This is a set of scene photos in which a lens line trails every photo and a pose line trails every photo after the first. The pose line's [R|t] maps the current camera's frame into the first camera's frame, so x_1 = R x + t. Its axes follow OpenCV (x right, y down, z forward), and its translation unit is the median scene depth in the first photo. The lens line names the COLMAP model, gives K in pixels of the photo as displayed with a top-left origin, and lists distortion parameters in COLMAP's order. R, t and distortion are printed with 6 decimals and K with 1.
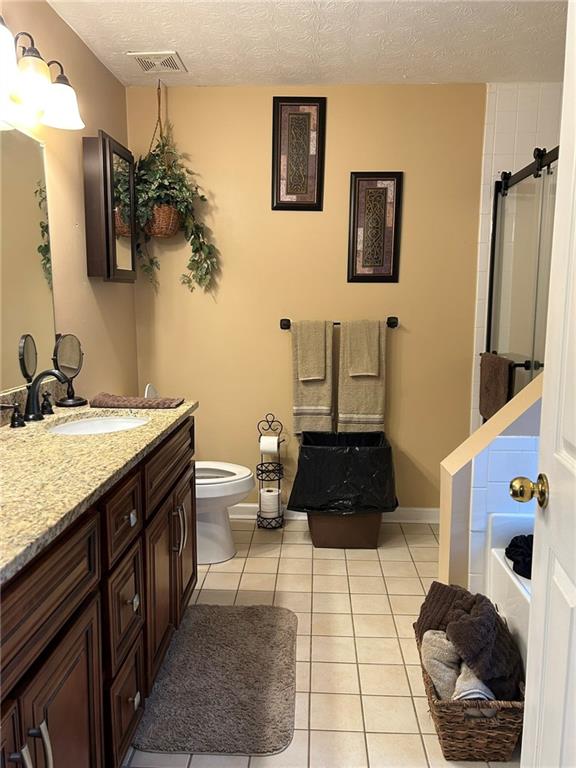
lens RADIAL K [[576.6, 0, 287.8], [0, 576.6, 385.0], [0, 0, 1]] dist [0.076168, -0.082158]
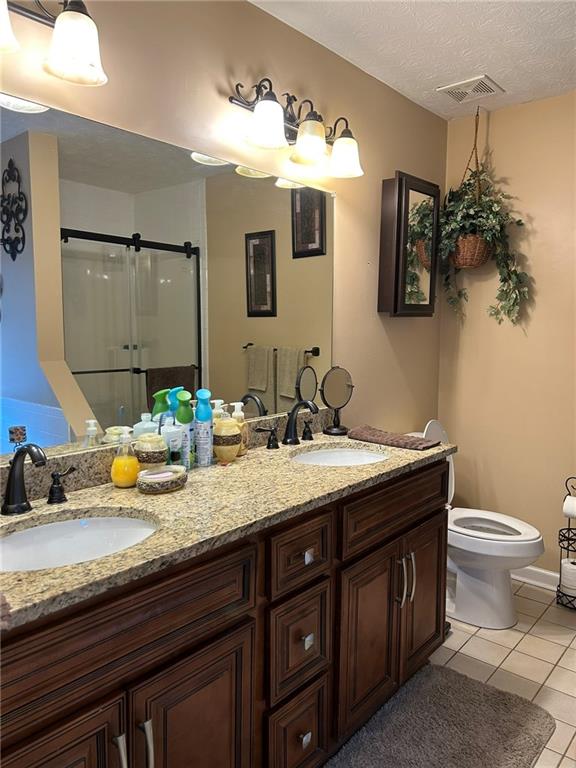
lens RADIAL K [[576.6, 0, 292.6], [0, 576.6, 385.4], [0, 0, 1]] dist [0.076168, -0.082158]
pose [[0.799213, 0.070213, -0.596932, 0.162423], [-0.094354, 0.995496, -0.009234, -0.030739], [0.593595, 0.063703, 0.802238, 0.086111]]
